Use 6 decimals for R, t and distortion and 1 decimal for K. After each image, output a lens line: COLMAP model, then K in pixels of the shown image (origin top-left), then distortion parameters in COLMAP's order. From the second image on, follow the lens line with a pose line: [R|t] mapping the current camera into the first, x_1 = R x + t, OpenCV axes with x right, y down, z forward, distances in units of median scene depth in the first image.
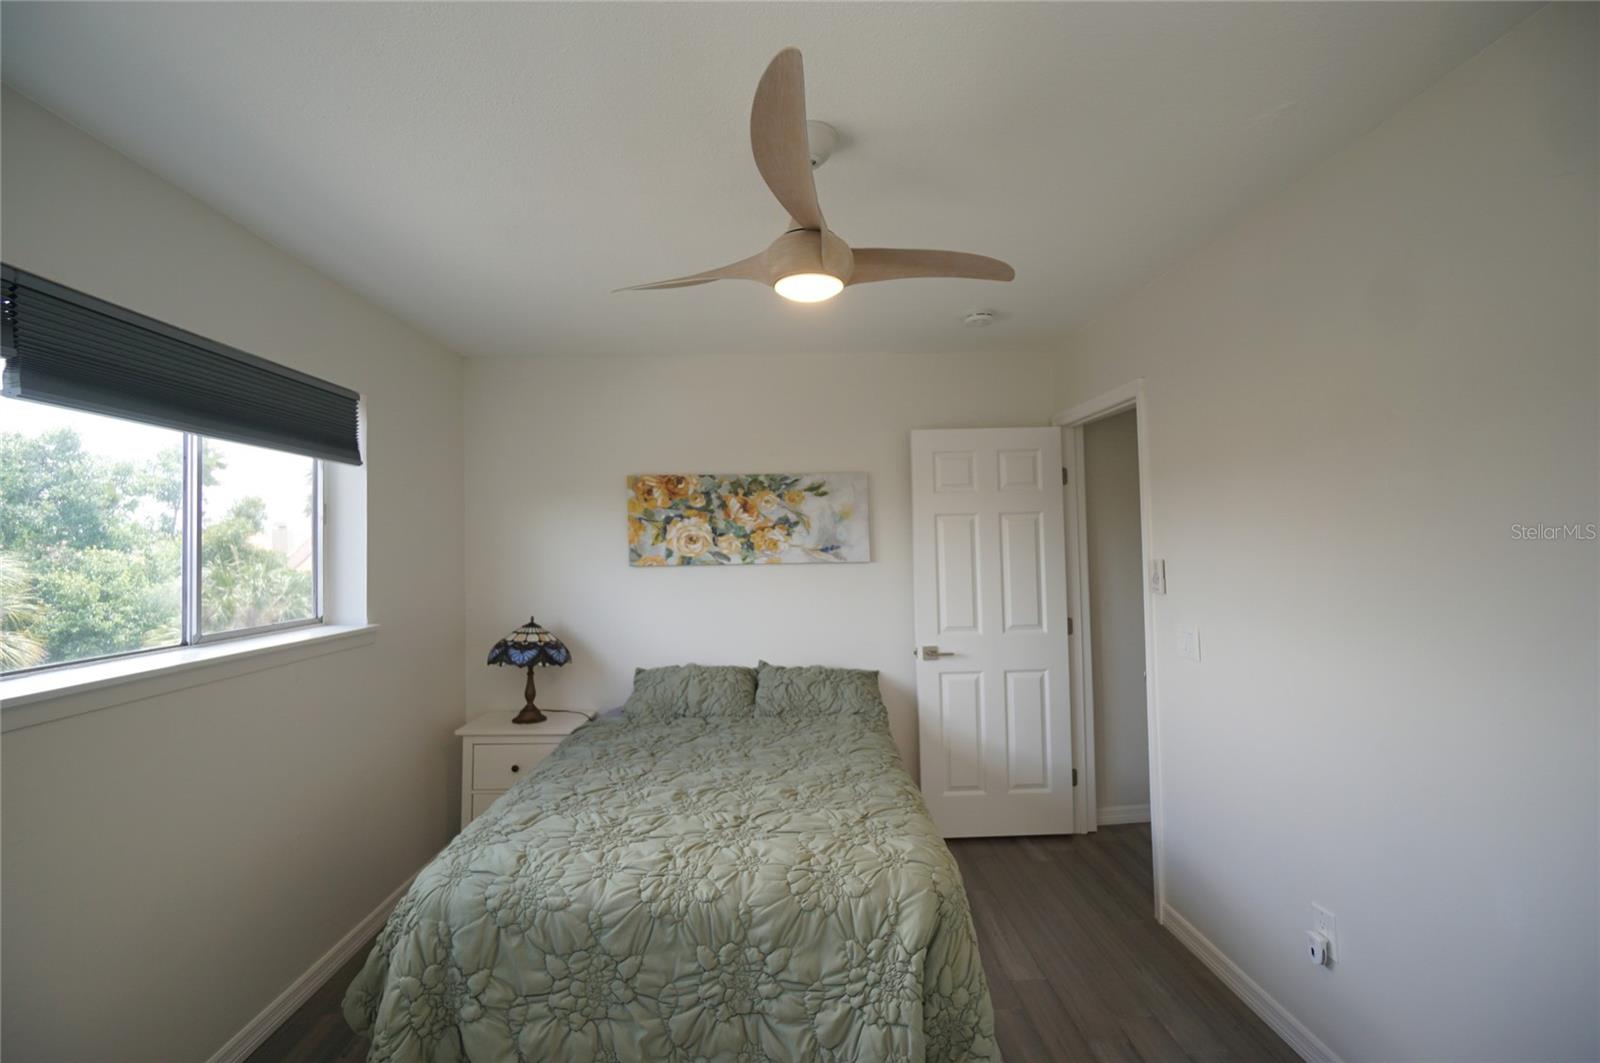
lens RADIAL K [[688.0, 0, 798.3], [0, 688.0, 522.4], [0, 0, 1]] dist [-0.002697, 0.001086]
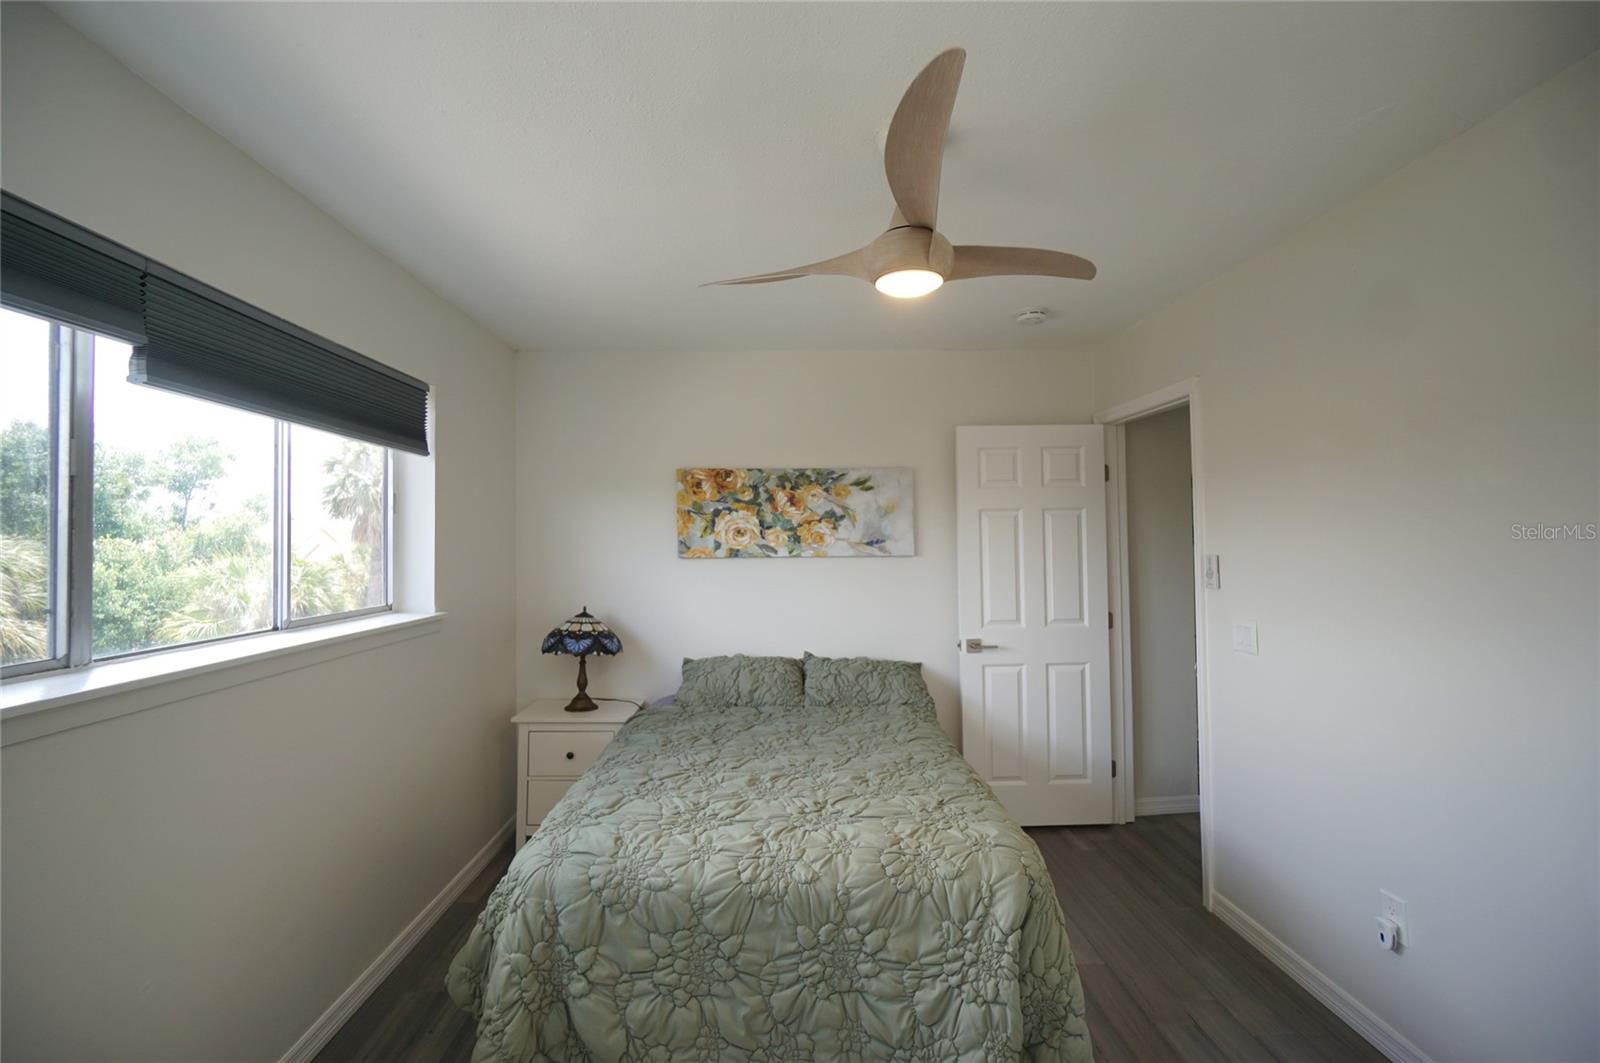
lens RADIAL K [[680.4, 0, 800.6], [0, 680.4, 523.3], [0, 0, 1]] dist [-0.002556, 0.000481]
pose [[0.999959, 0.008707, 0.002545, -0.094691], [-0.008725, 0.999935, 0.007289, 0.005018], [-0.002481, -0.007311, 0.999970, -0.006523]]
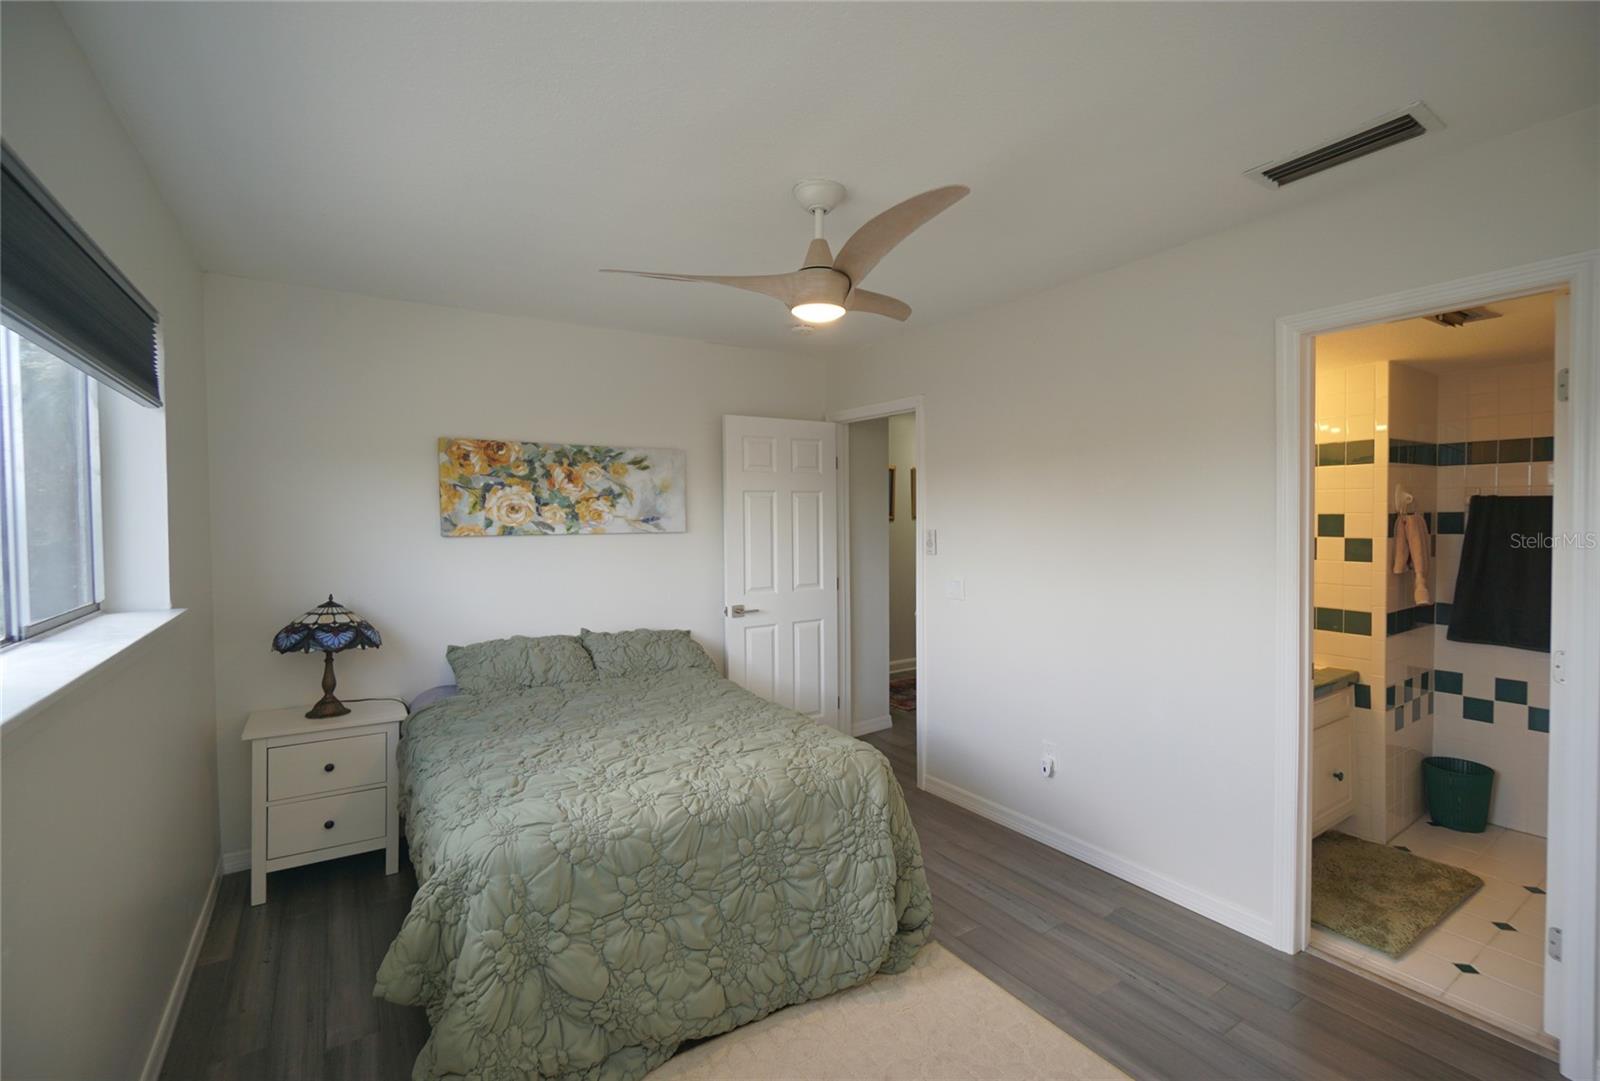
lens RADIAL K [[696.1, 0, 802.2], [0, 696.1, 529.9], [0, 0, 1]] dist [-0.001066, -0.000039]
pose [[0.855646, 0.002300, 0.517557, -0.439910], [-0.027442, 0.998785, 0.040930, 0.004873], [-0.516834, -0.049225, 0.854669, -0.061982]]
